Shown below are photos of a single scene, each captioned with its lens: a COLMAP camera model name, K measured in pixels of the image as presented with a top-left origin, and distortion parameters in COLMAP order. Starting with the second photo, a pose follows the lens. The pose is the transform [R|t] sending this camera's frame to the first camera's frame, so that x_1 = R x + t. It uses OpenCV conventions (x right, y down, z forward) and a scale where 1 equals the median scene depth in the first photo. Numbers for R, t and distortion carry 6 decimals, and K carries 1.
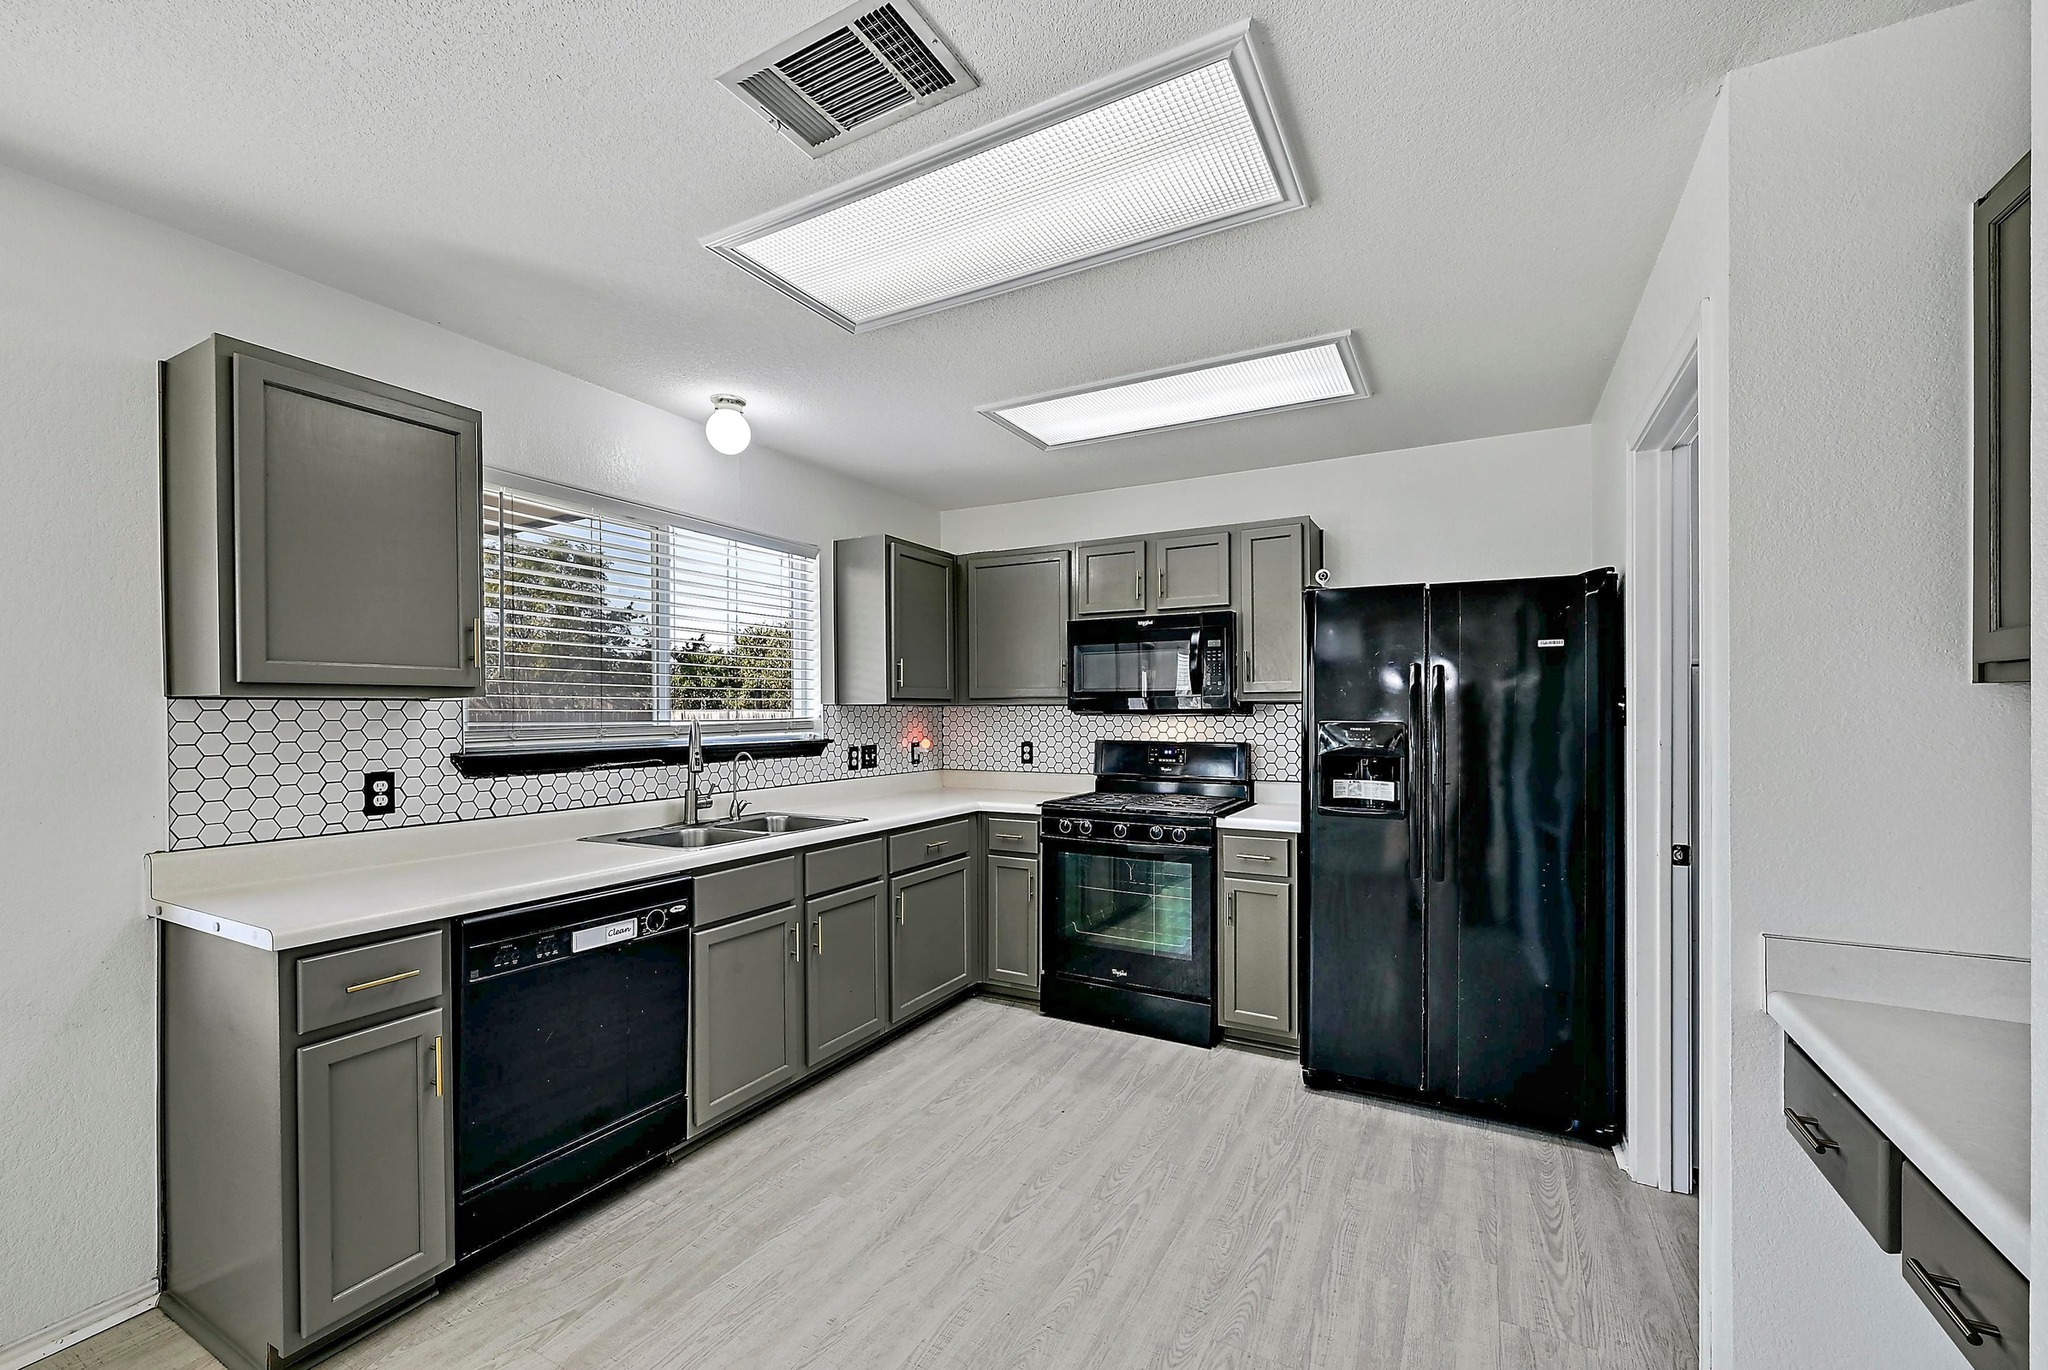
lens RADIAL K [[819.3, 0, 1043.5], [0, 819.3, 711.4], [0, 0, 1]] dist [-0.003023, 0.001200]
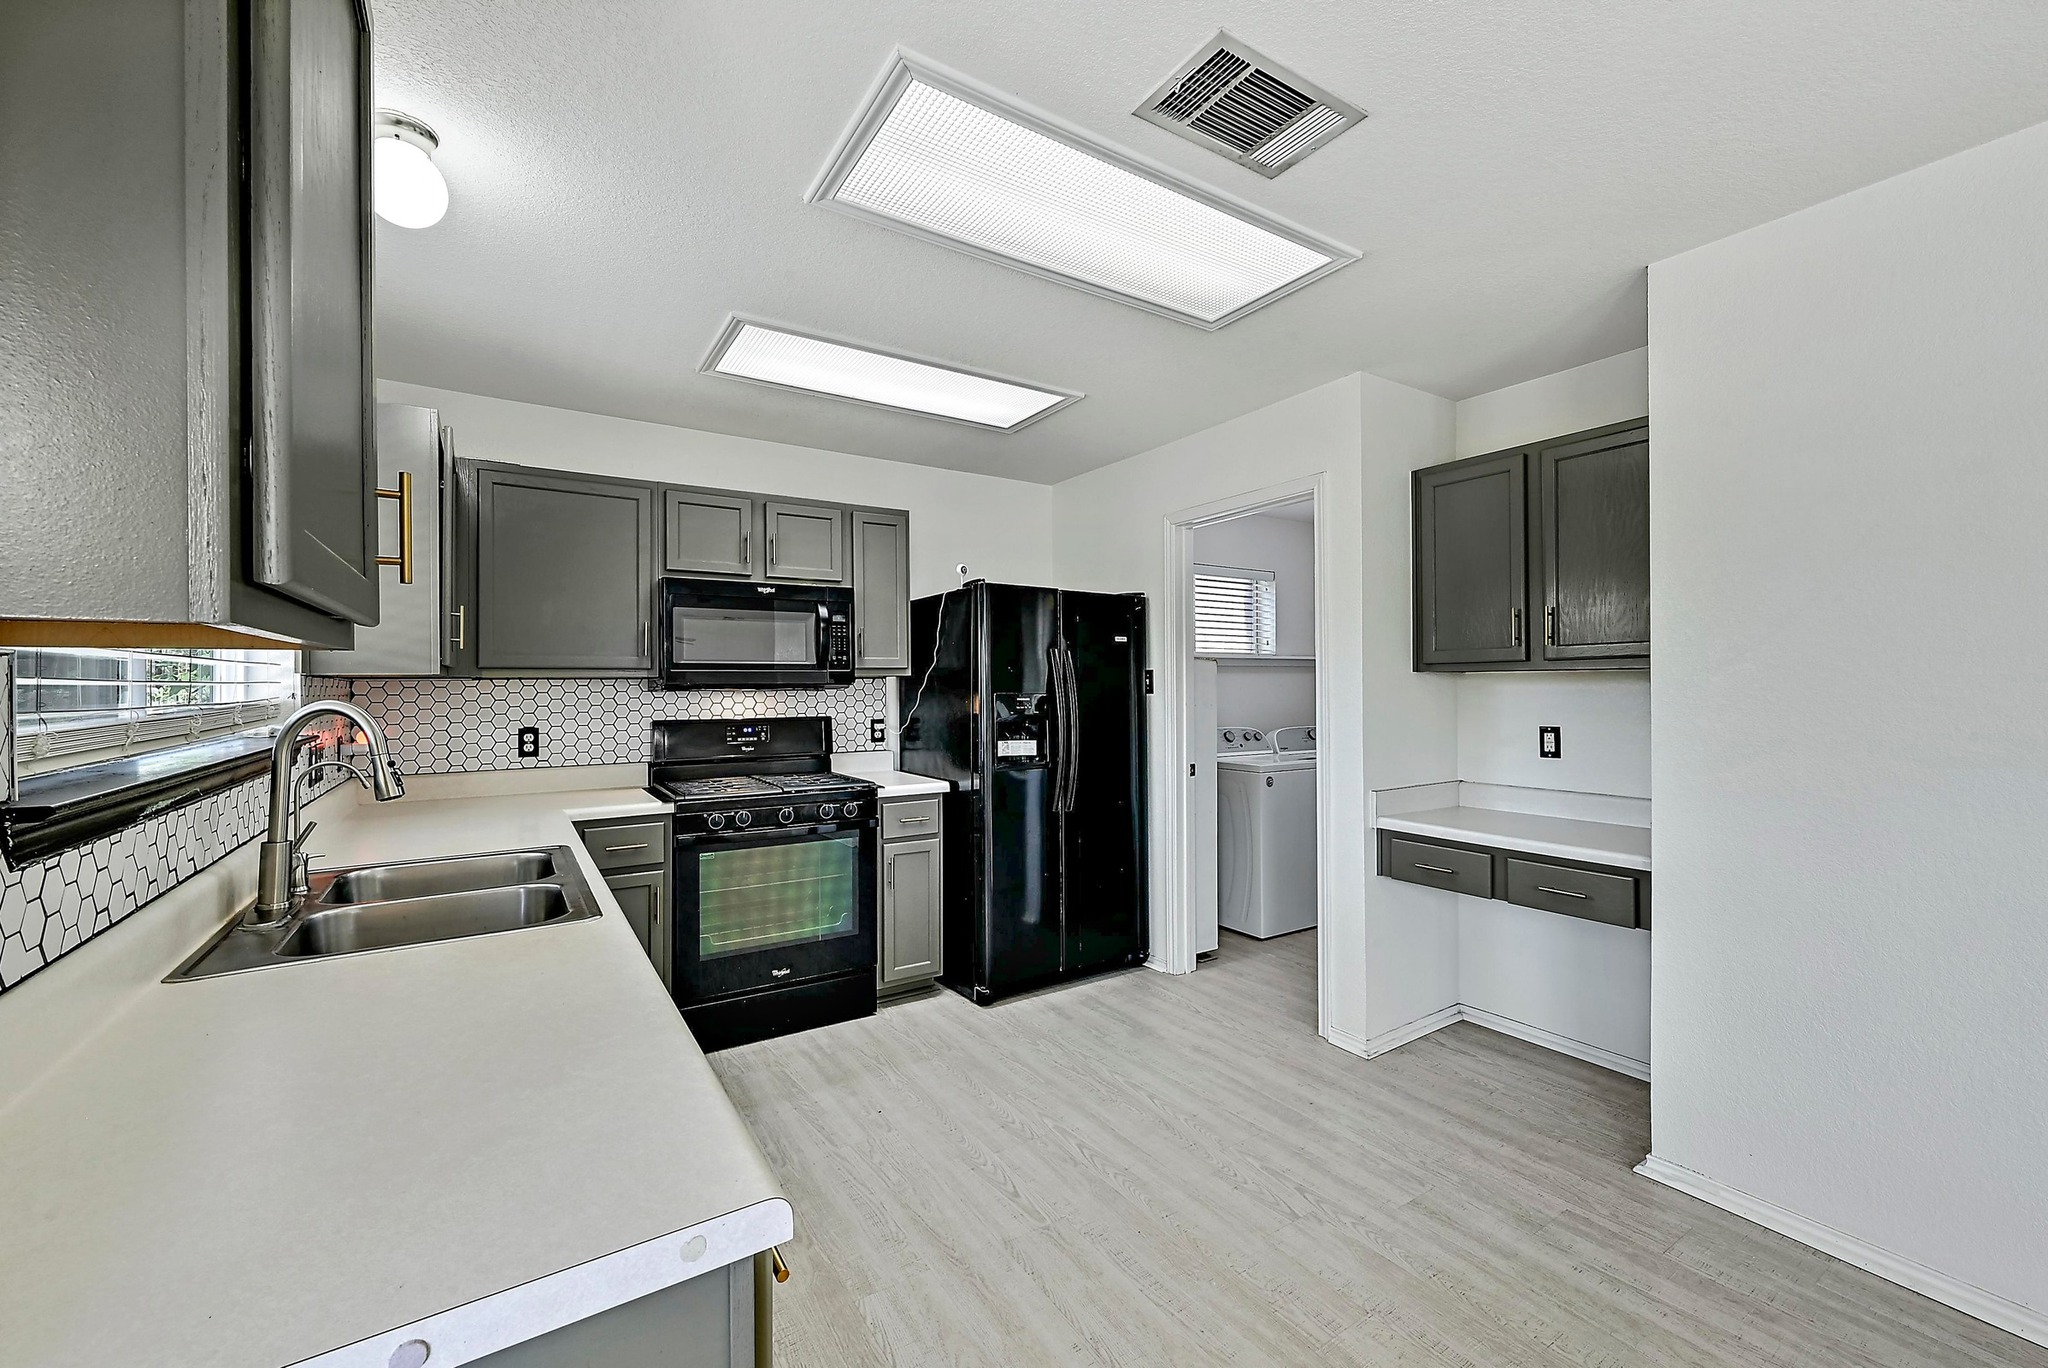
lens RADIAL K [[819.3, 0, 1033.5], [0, 819.3, 677.9], [0, 0, 1]] dist [-0.003023, 0.001200]
pose [[0.488290, 0.006761, 0.872655, -0.693310], [0.003014, 0.999951, -0.009434, 0.000780], [-0.872676, 0.007236, 0.488246, 0.373775]]
